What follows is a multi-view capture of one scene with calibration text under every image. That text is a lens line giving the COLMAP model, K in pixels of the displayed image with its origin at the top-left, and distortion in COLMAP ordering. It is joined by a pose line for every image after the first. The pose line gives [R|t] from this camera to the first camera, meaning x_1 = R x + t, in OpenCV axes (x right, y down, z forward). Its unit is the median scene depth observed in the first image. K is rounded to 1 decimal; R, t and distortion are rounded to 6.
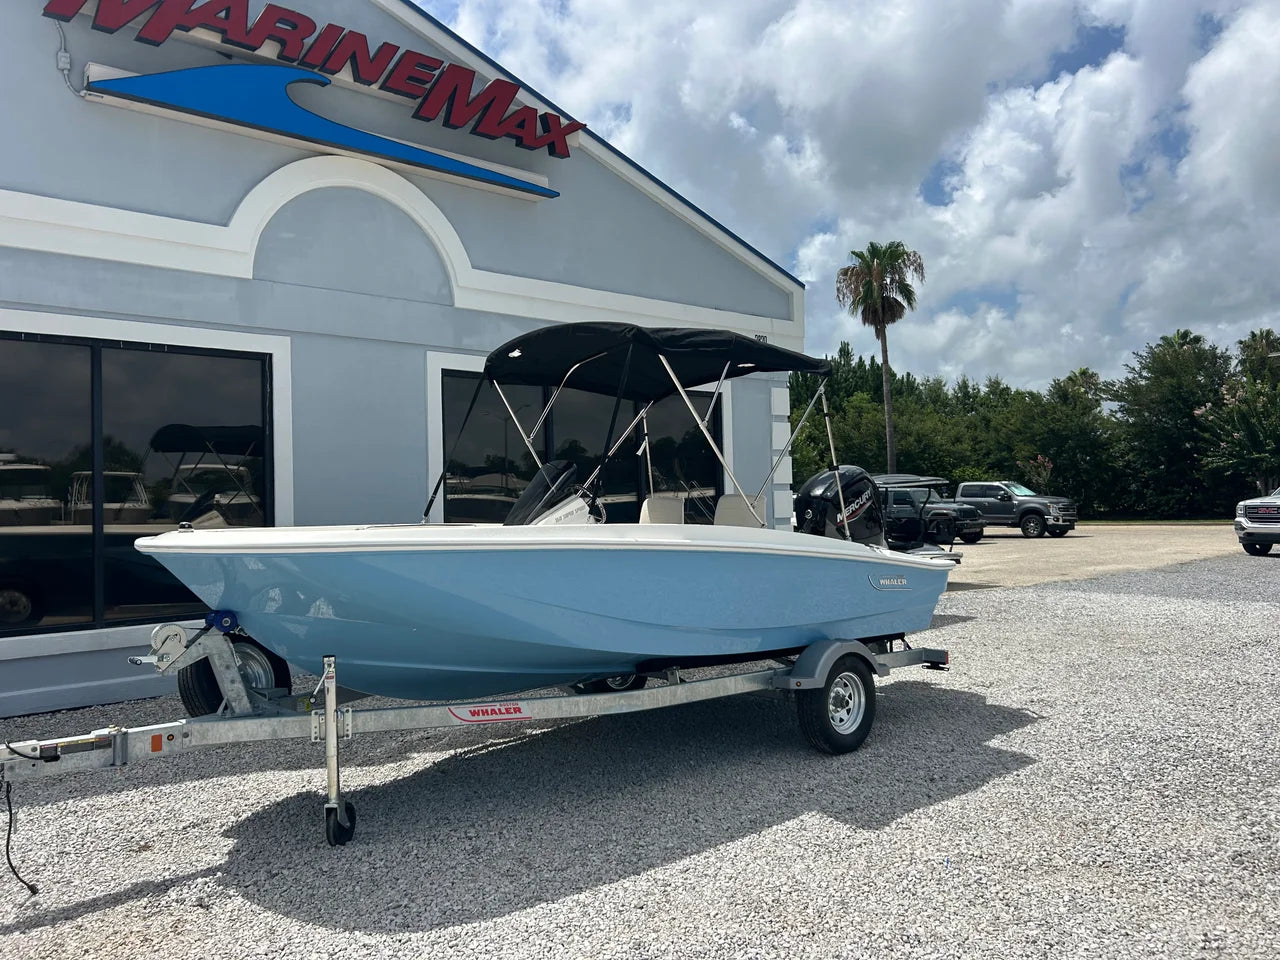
lens RADIAL K [[959.3, 0, 634.0], [0, 959.3, 470.0], [0, 0, 1]] dist [0.051792, -0.057872]
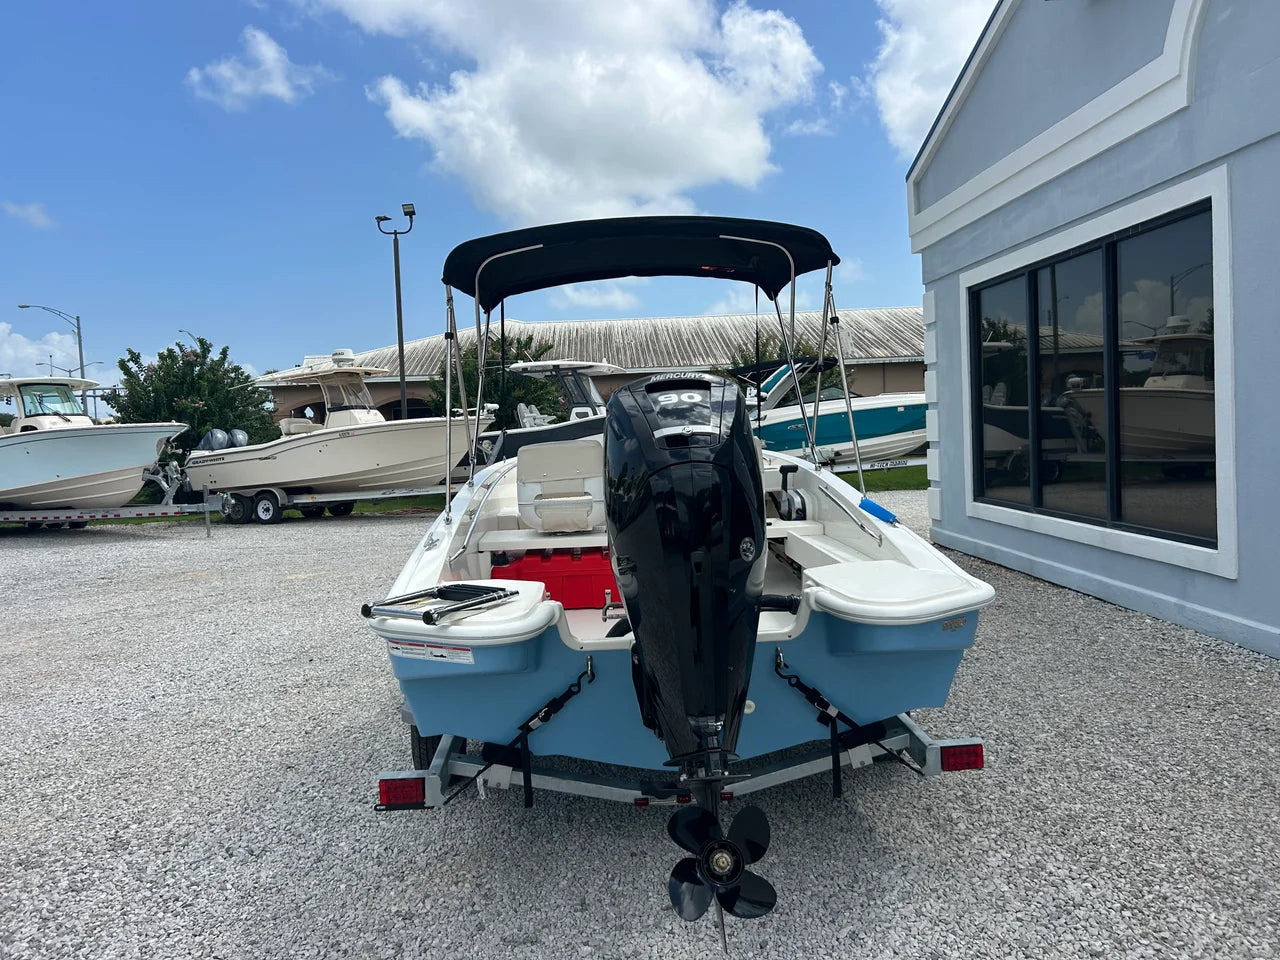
lens RADIAL K [[958.2, 0, 636.2], [0, 958.2, 482.3], [0, 0, 1]] dist [0.047395, -0.052990]
pose [[-0.614355, 0.099420, -0.782741, 0.798701], [0.090551, 0.994359, 0.055227, 0.025064], [0.783817, -0.036949, -0.619892, 1.810018]]
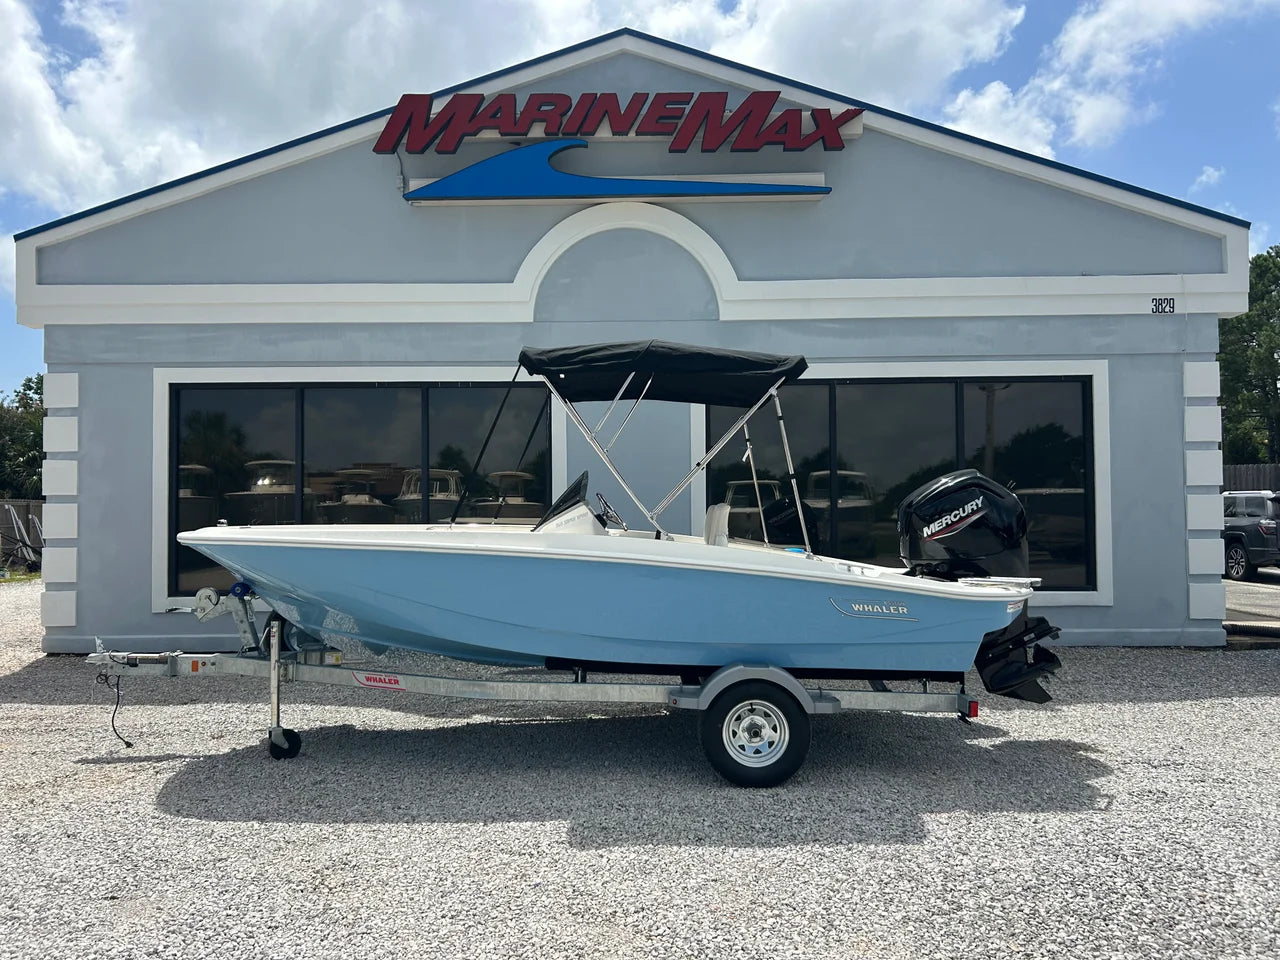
lens RADIAL K [[958.2, 0, 636.2], [0, 958.2, 482.3], [0, 0, 1]] dist [0.047395, -0.052990]
pose [[0.749310, -0.000899, -0.662219, 0.827143], [0.013142, 0.999822, 0.013513, -0.012611], [0.662090, -0.018828, 0.749188, 0.271396]]
